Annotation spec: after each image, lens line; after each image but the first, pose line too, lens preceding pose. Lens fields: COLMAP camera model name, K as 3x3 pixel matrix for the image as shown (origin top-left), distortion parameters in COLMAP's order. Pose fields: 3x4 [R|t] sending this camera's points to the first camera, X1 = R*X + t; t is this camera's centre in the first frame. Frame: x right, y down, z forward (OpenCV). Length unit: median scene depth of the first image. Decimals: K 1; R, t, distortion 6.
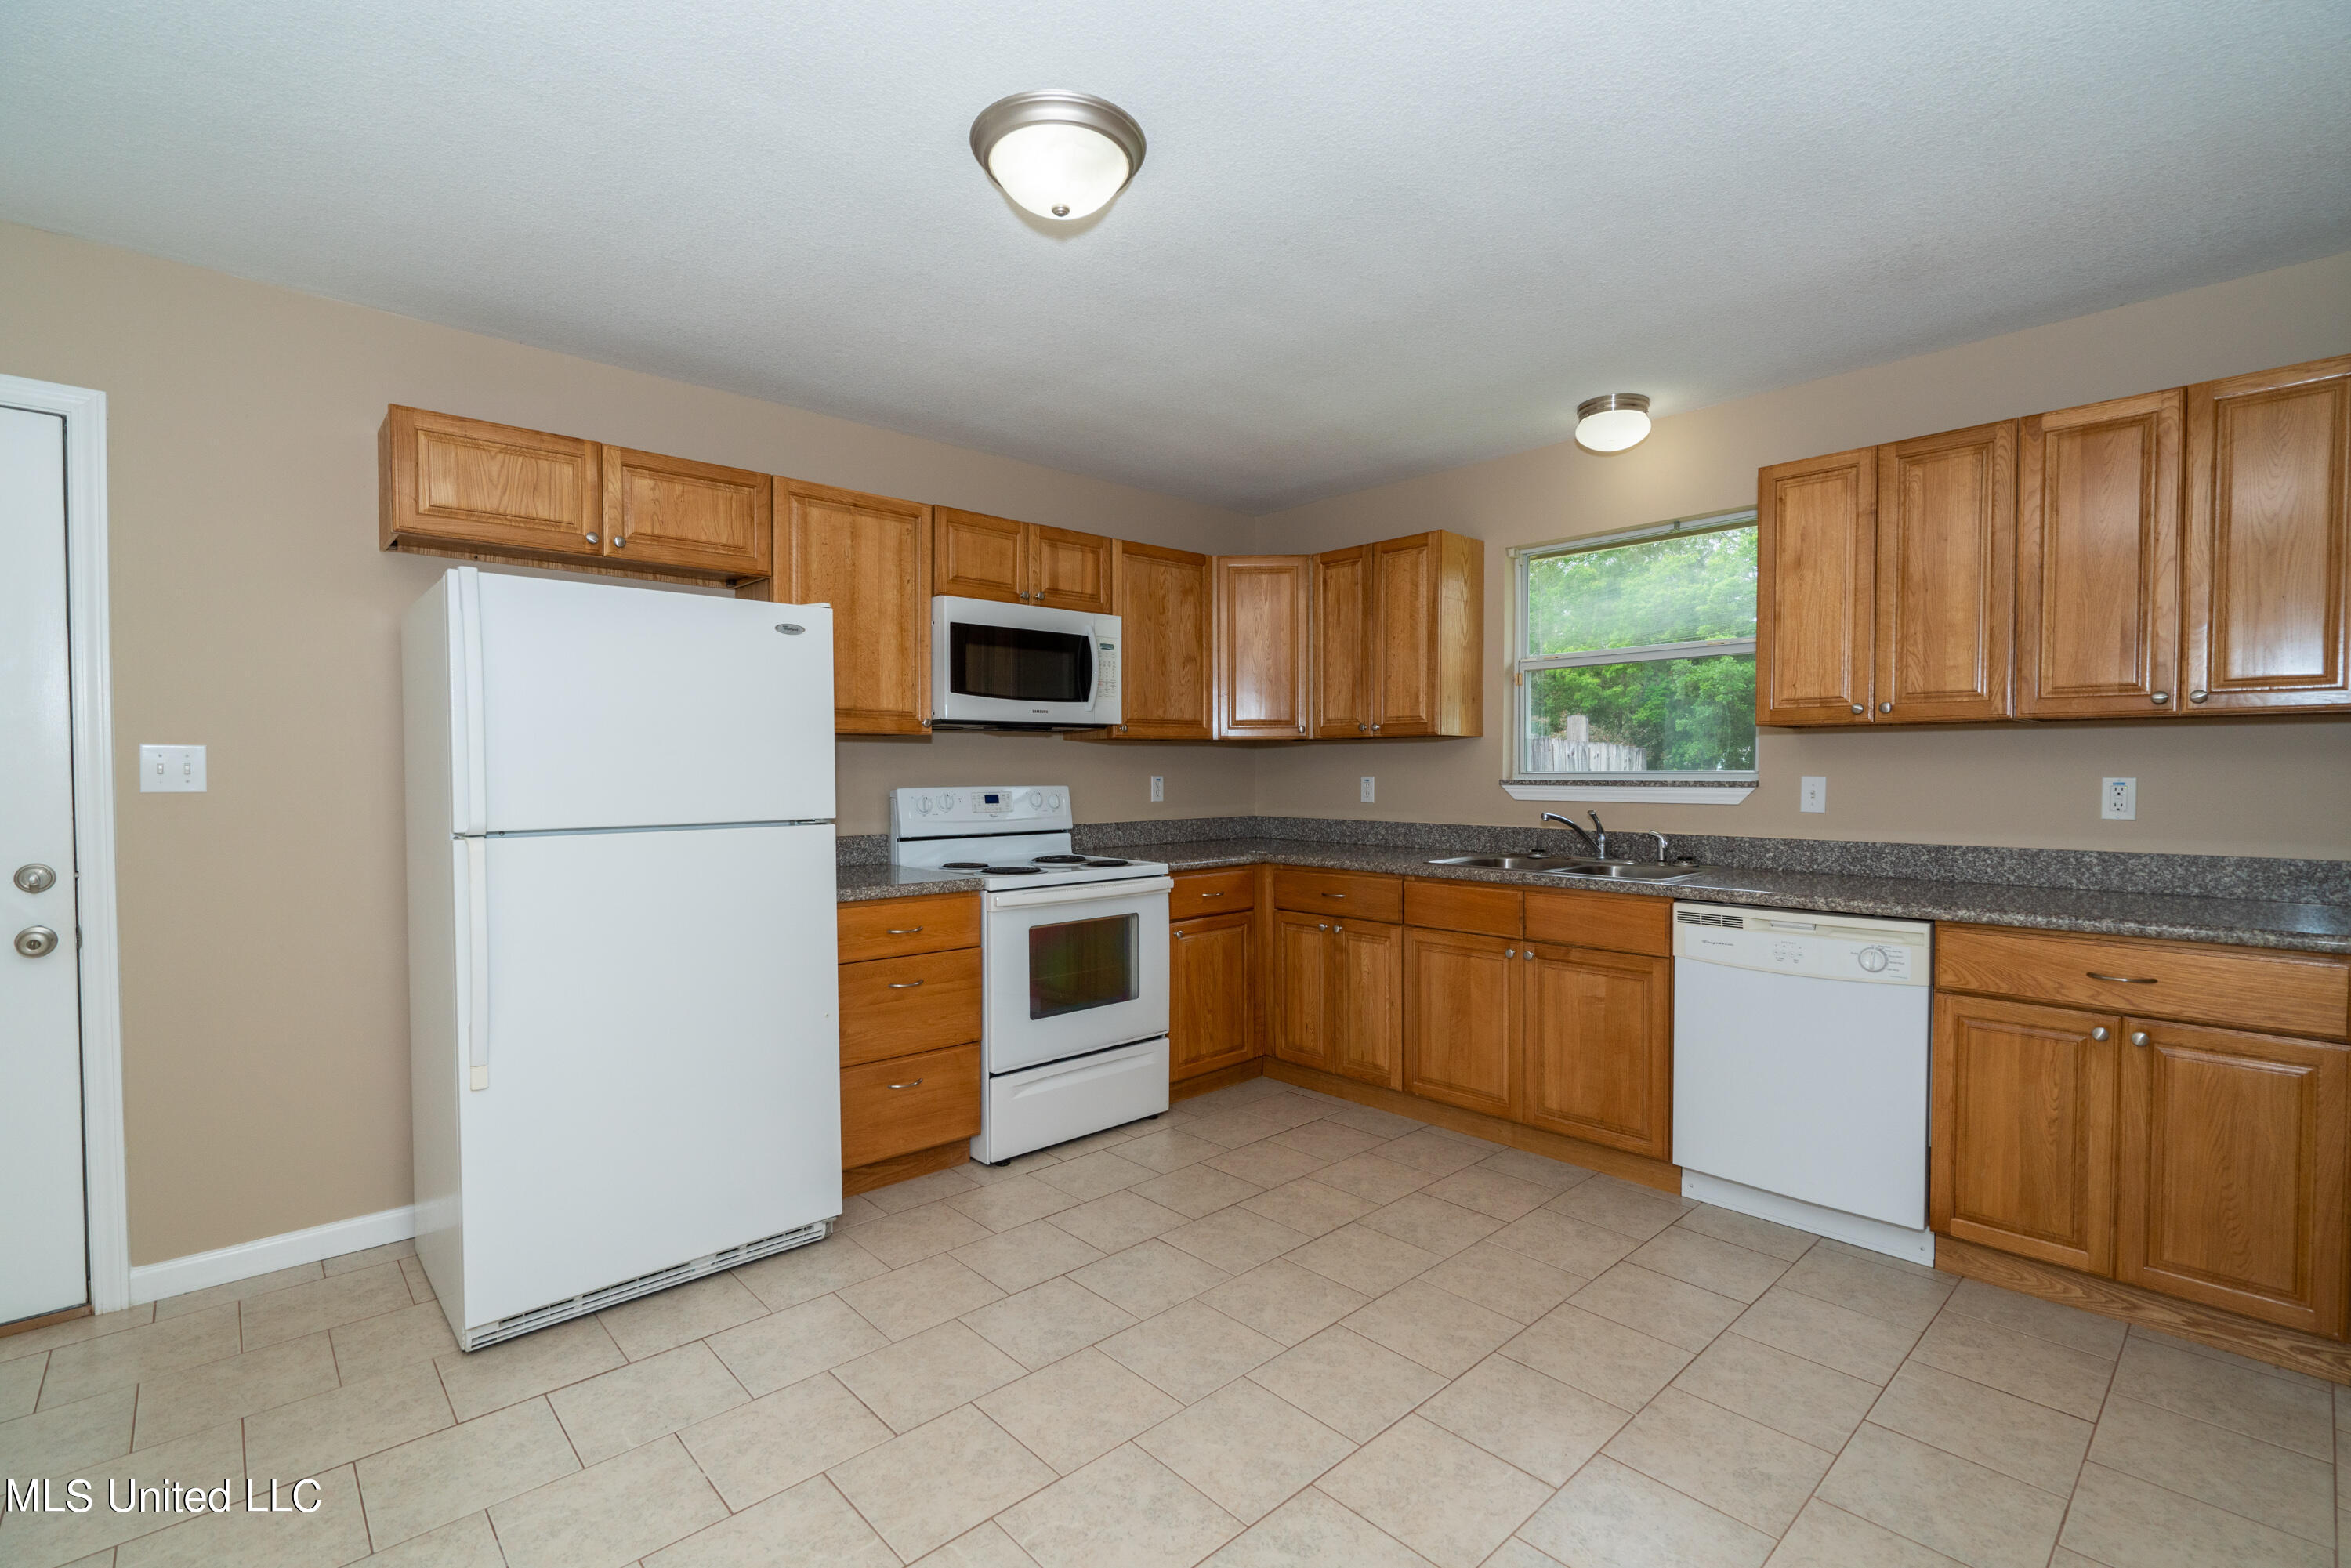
lens RADIAL K [[1050.9, 0, 1176.3], [0, 1050.9, 798.4], [0, 0, 1]] dist [-0.002403, 0.000031]
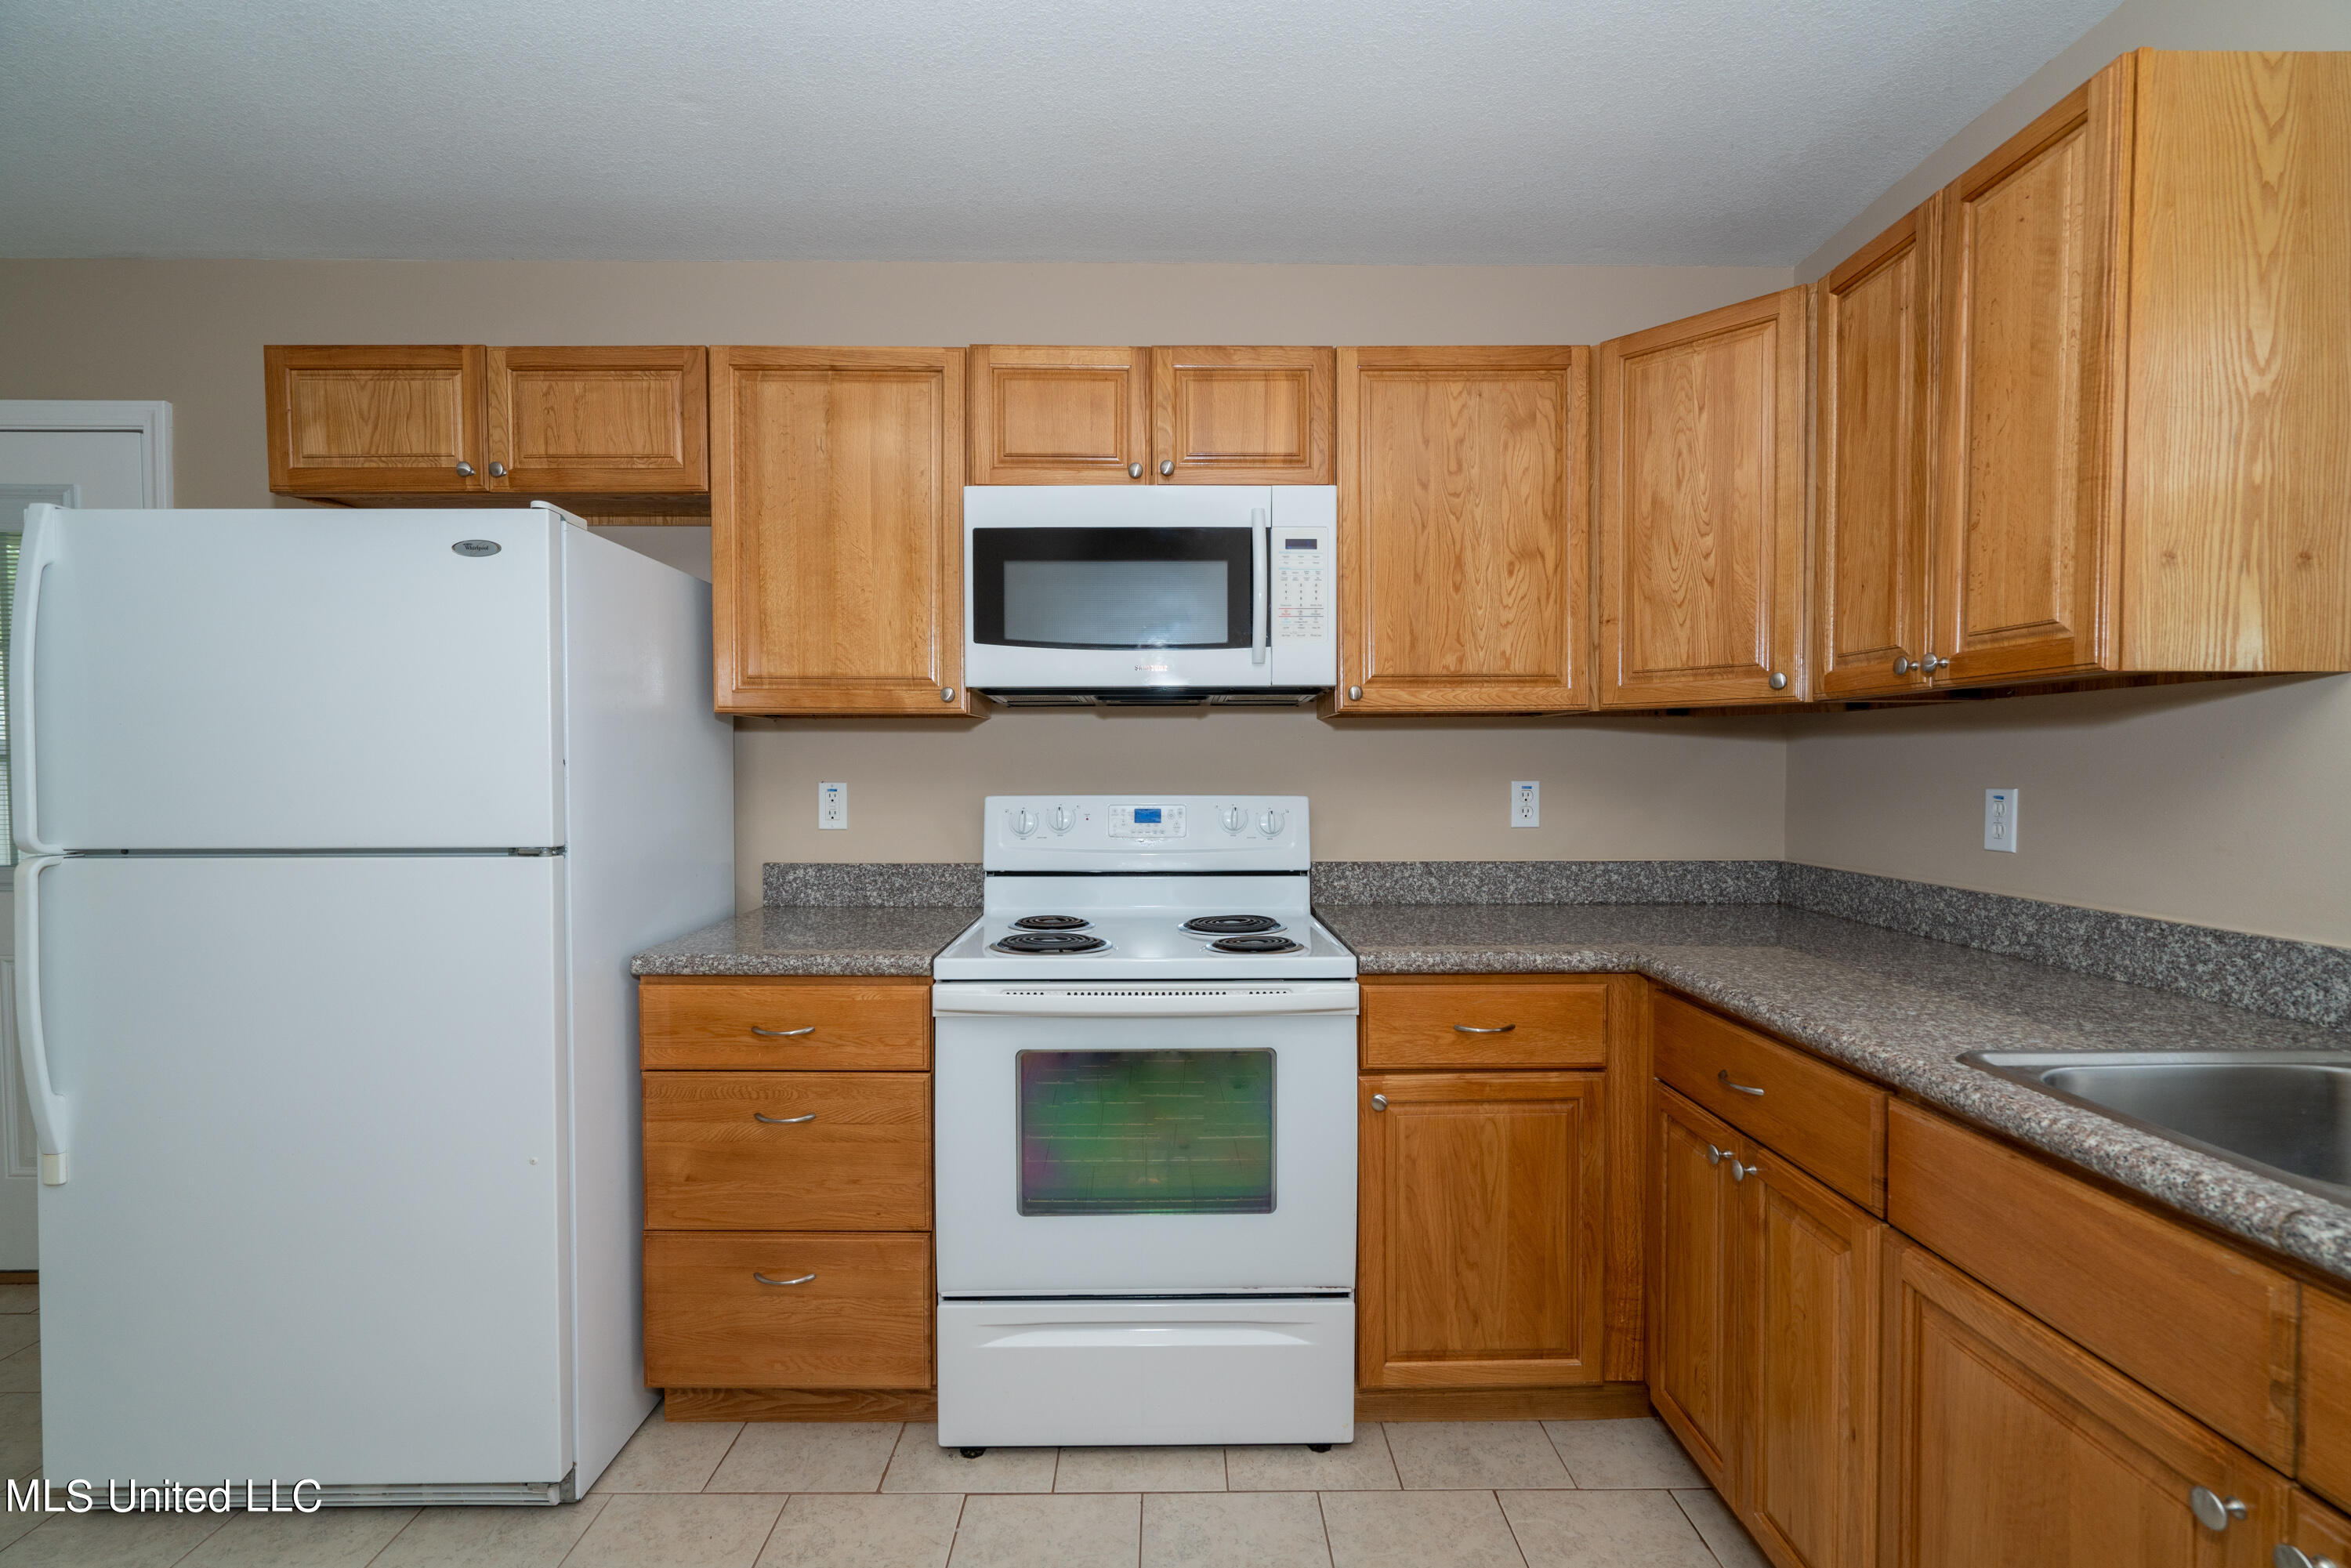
lens RADIAL K [[1050.9, 0, 1176.3], [0, 1050.9, 798.4], [0, 0, 1]] dist [-0.002403, 0.000031]
pose [[0.741540, 0.022435, -0.670533, 0.260987], [-0.020090, 0.999735, 0.011232, -0.017578], [0.670608, 0.005142, 0.741794, 0.565950]]
